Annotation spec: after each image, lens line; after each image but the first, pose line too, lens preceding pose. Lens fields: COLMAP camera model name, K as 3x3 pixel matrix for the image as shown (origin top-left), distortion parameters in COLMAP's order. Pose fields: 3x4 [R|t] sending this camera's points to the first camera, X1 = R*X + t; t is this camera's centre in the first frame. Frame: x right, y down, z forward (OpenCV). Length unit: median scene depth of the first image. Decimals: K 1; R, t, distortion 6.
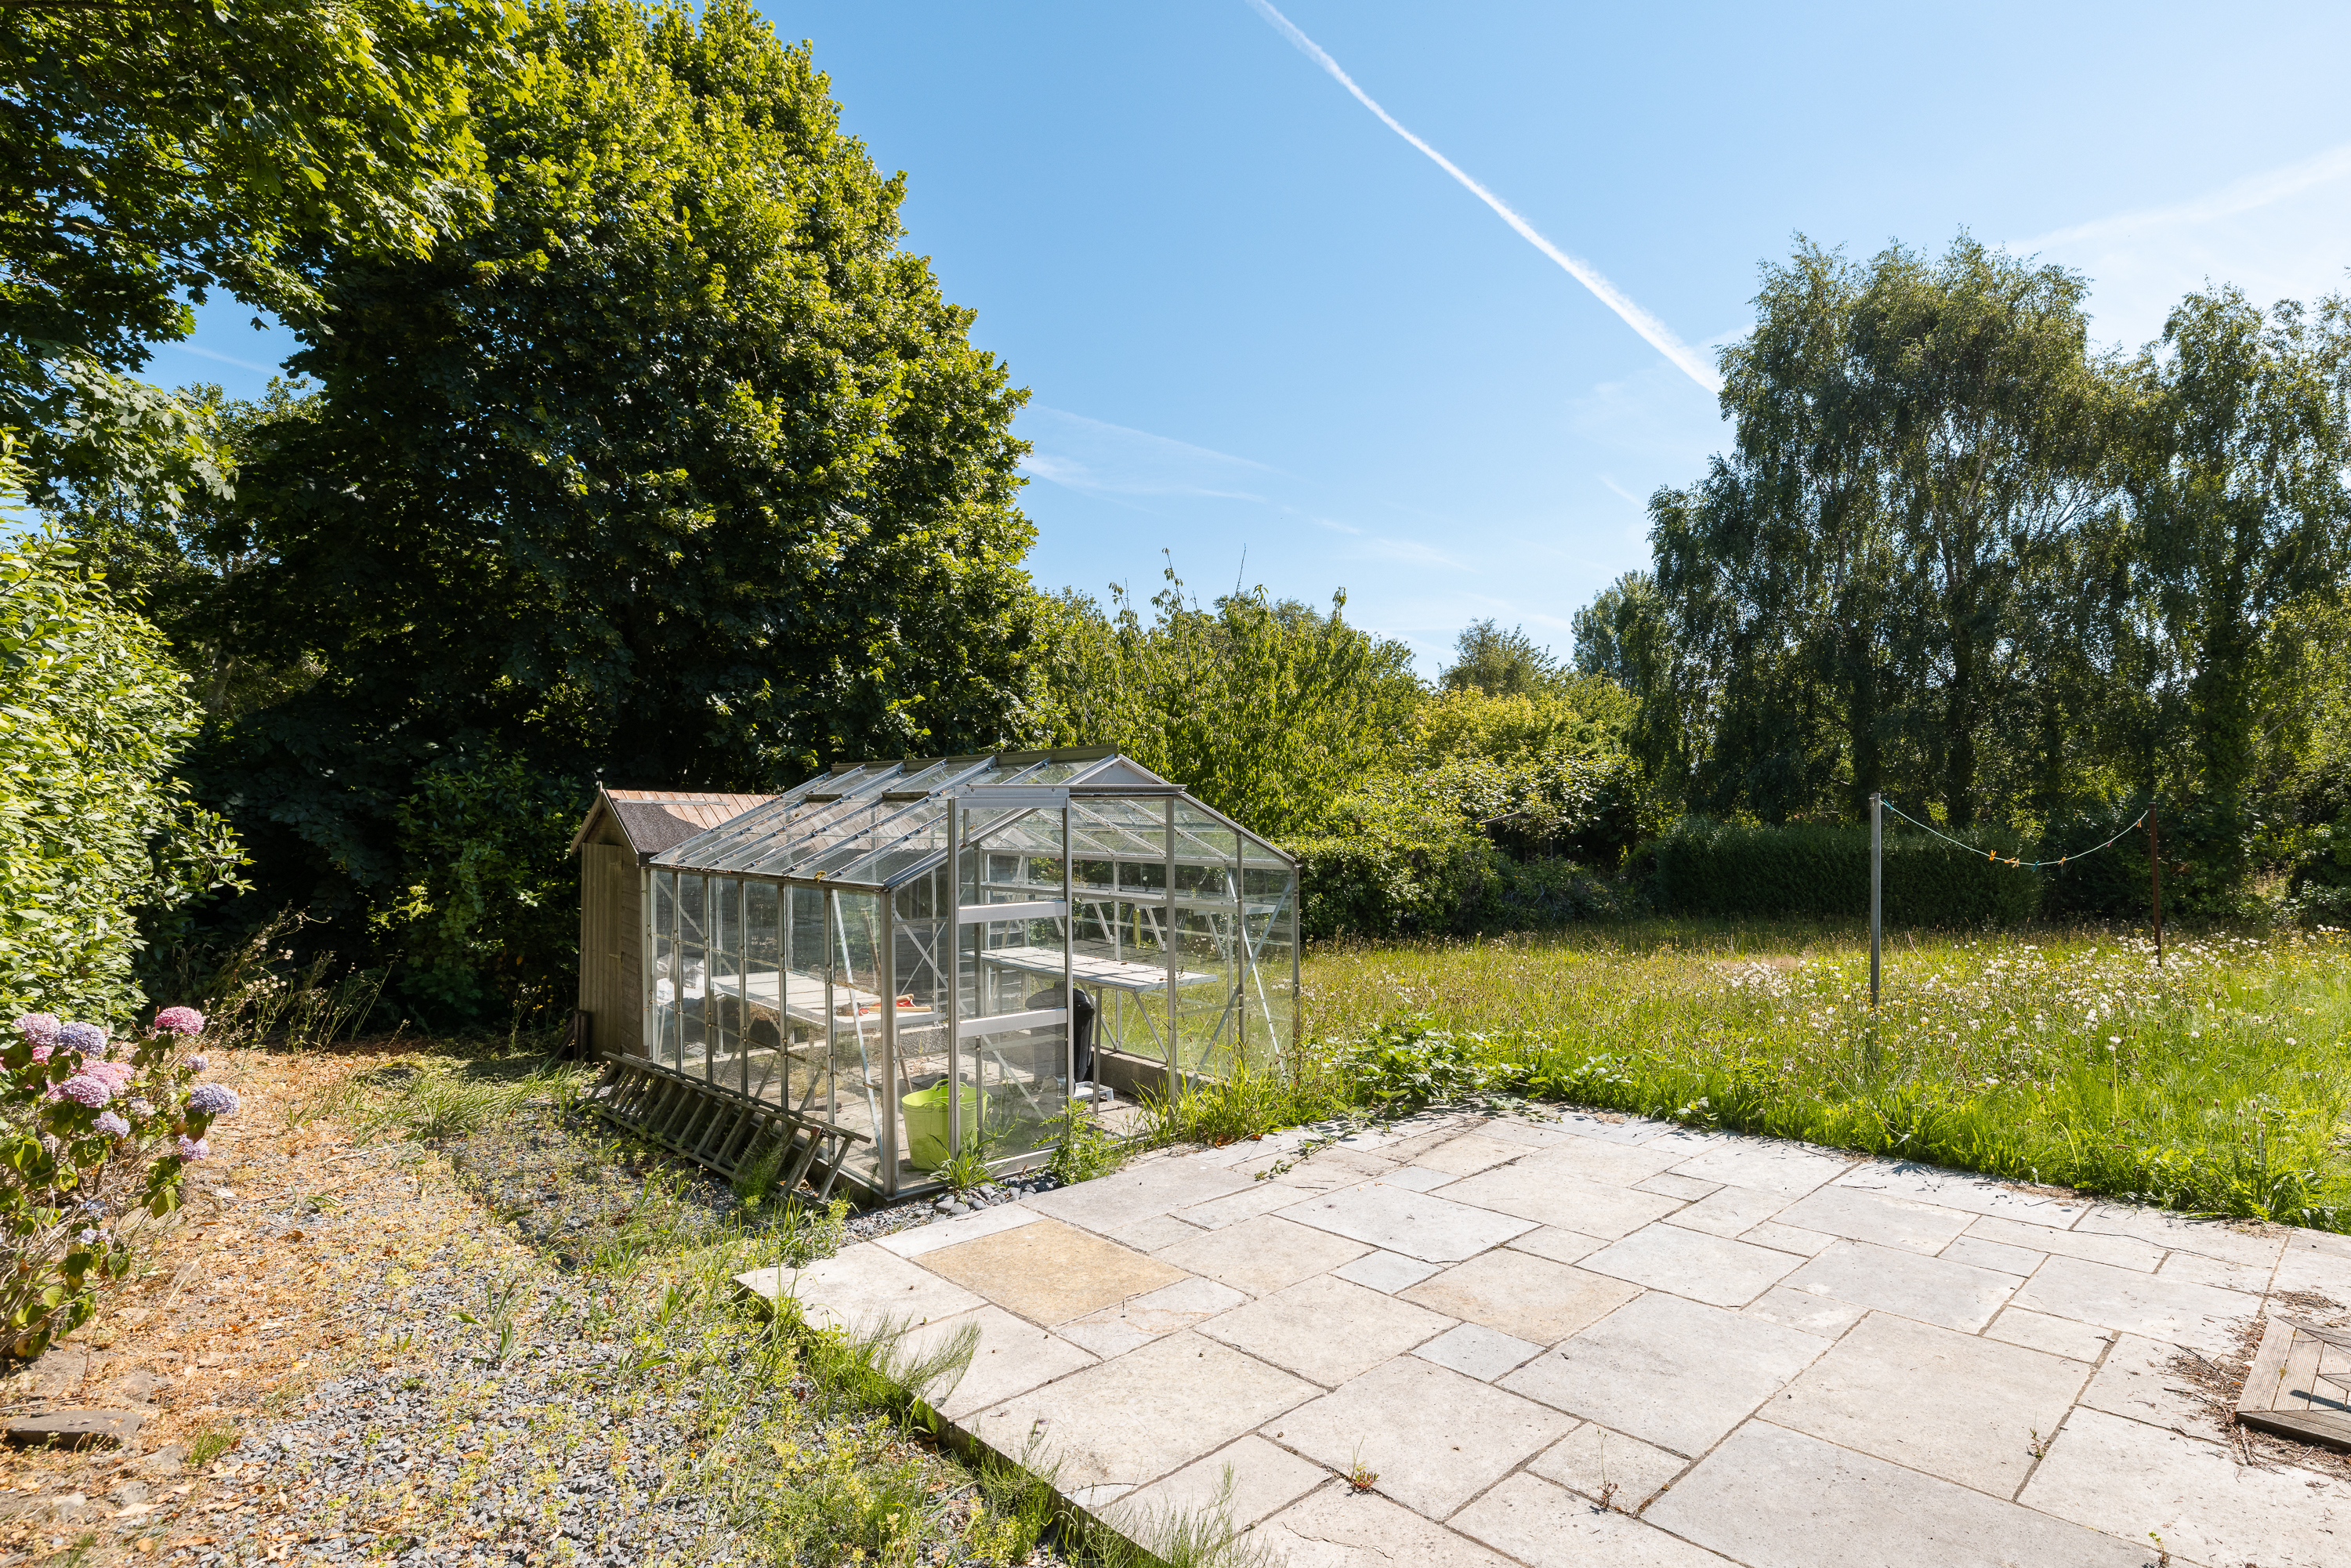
lens RADIAL K [[1247.0, 0, 1177.2], [0, 1247.0, 791.9], [0, 0, 1]] dist [0.000857, 0.000823]
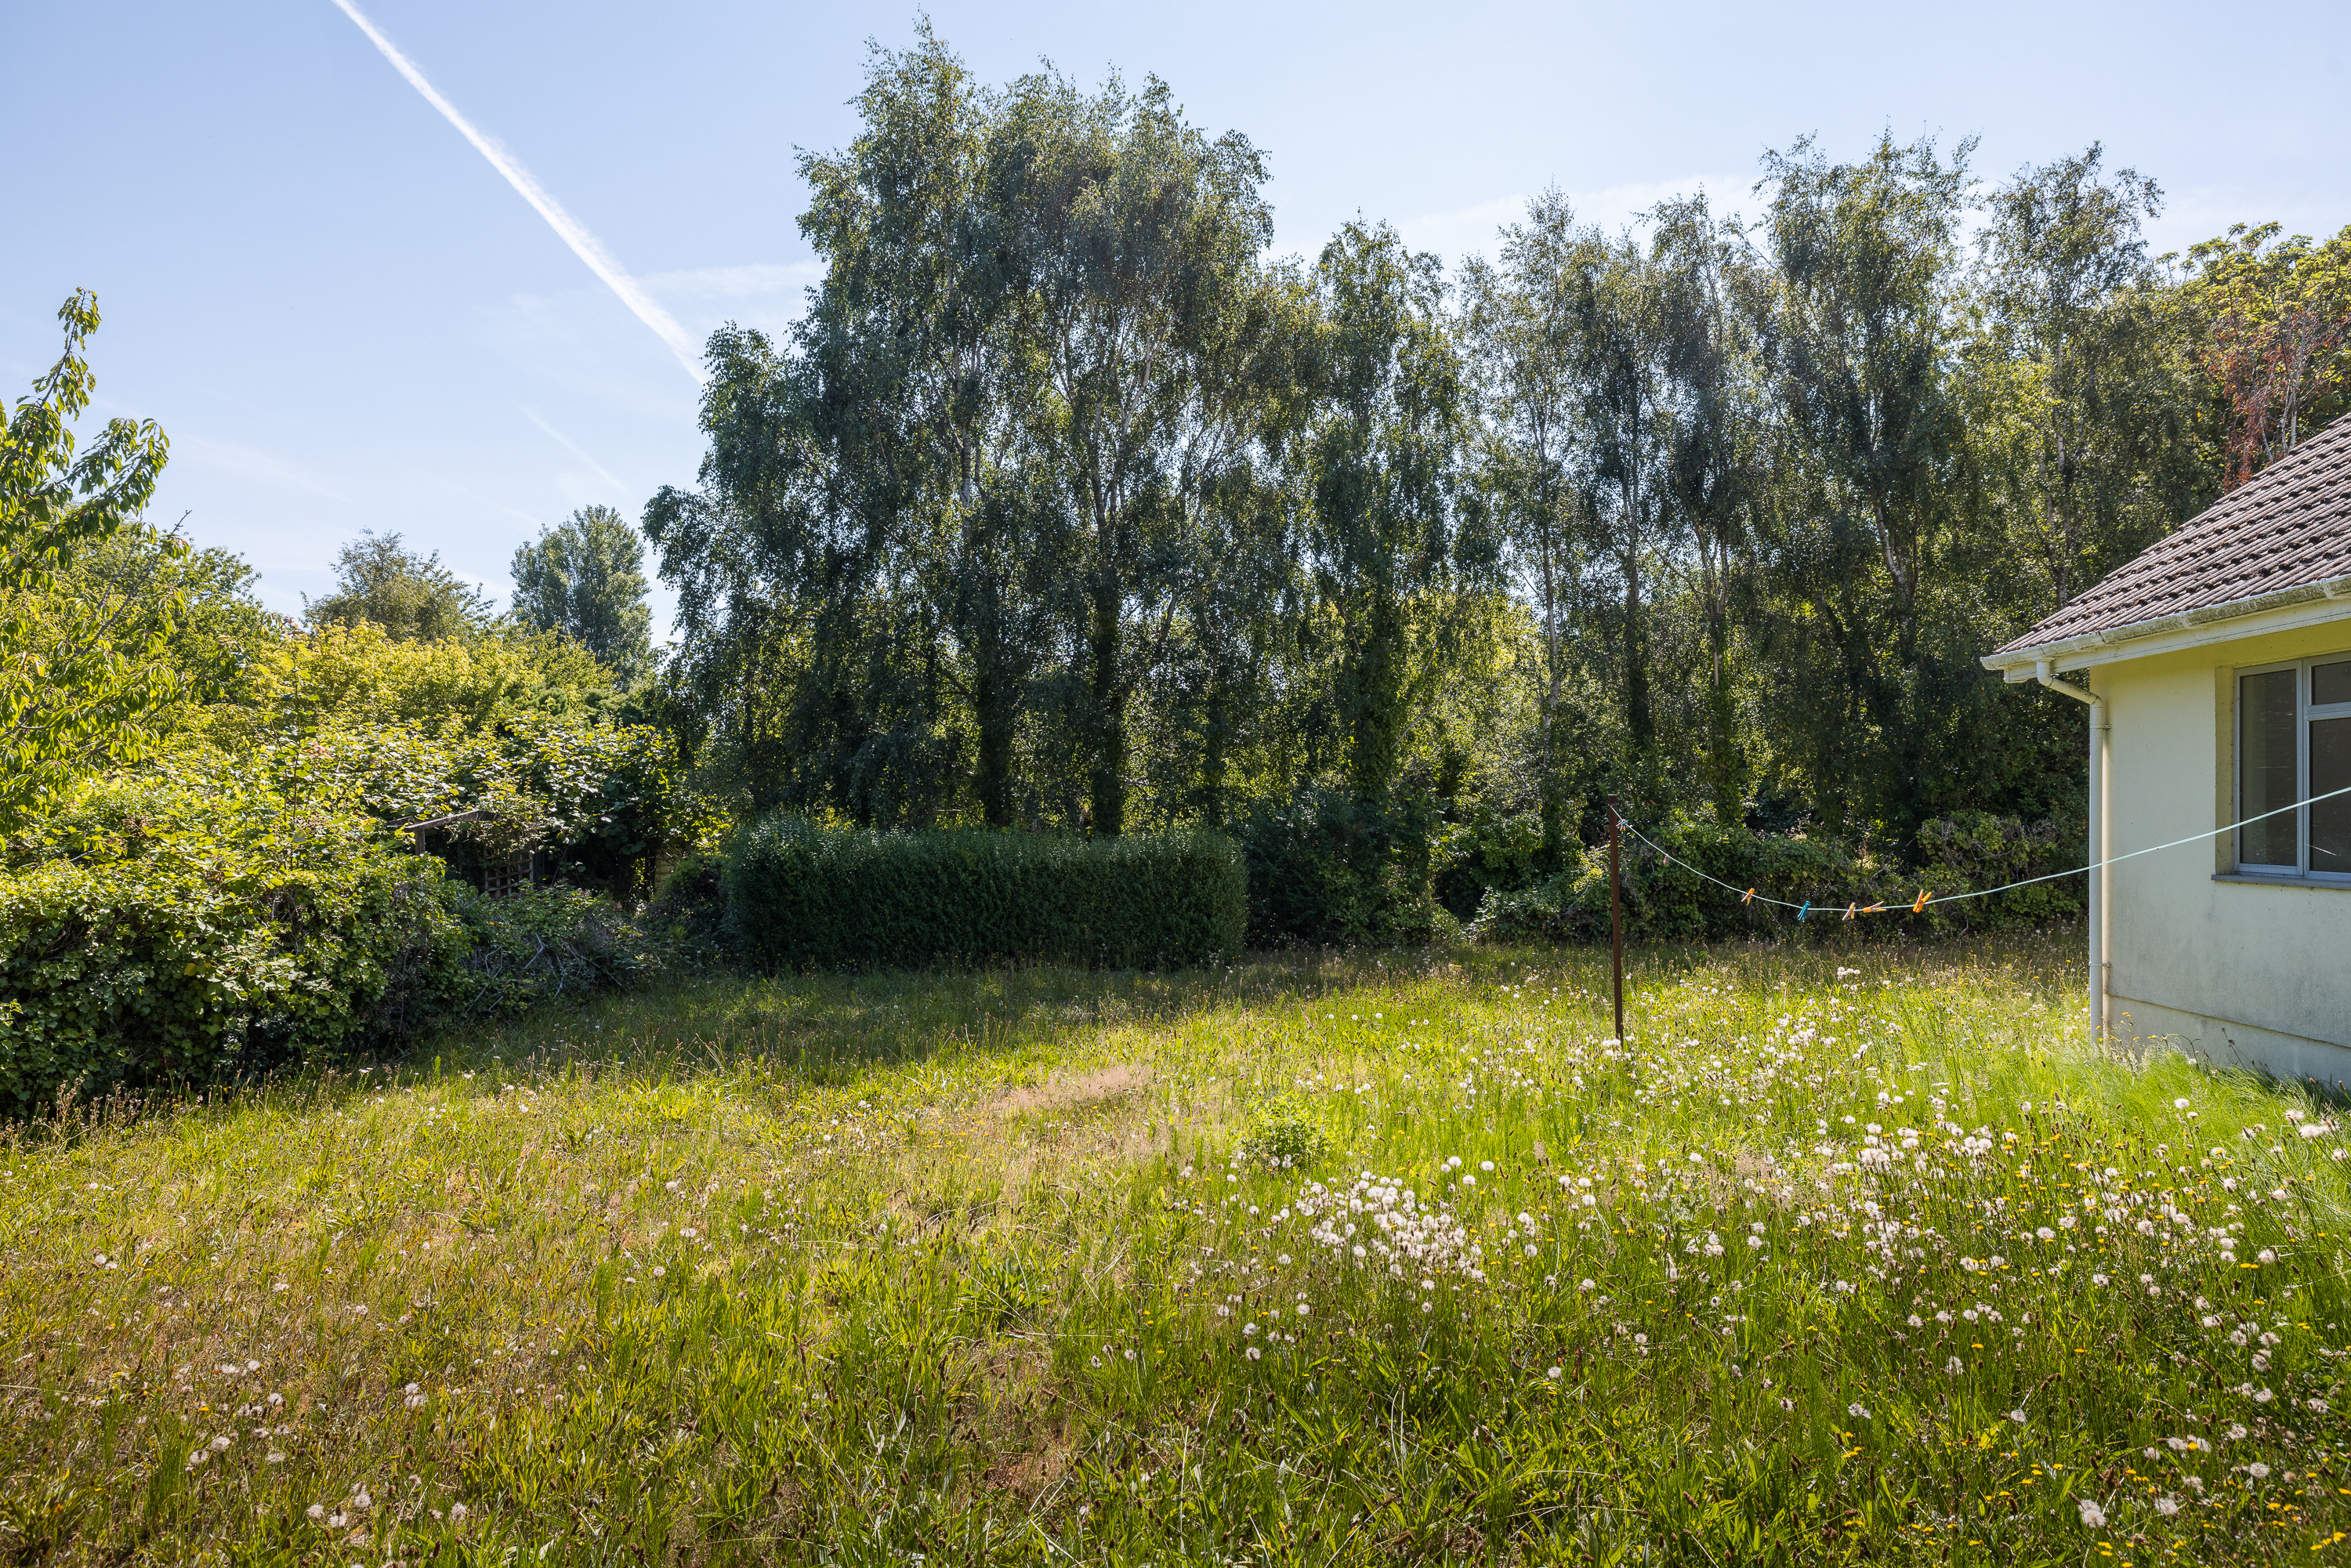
lens RADIAL K [[1284.3, 0, 1181.4], [0, 1284.3, 790.2], [0, 0, 1]] dist [0.003604, -0.000149]
pose [[0.683577, 0.012434, 0.729772, 0.050537], [-0.011727, 0.999913, -0.006052, 0.006204], [-0.729784, -0.004421, 0.683664, 0.320154]]
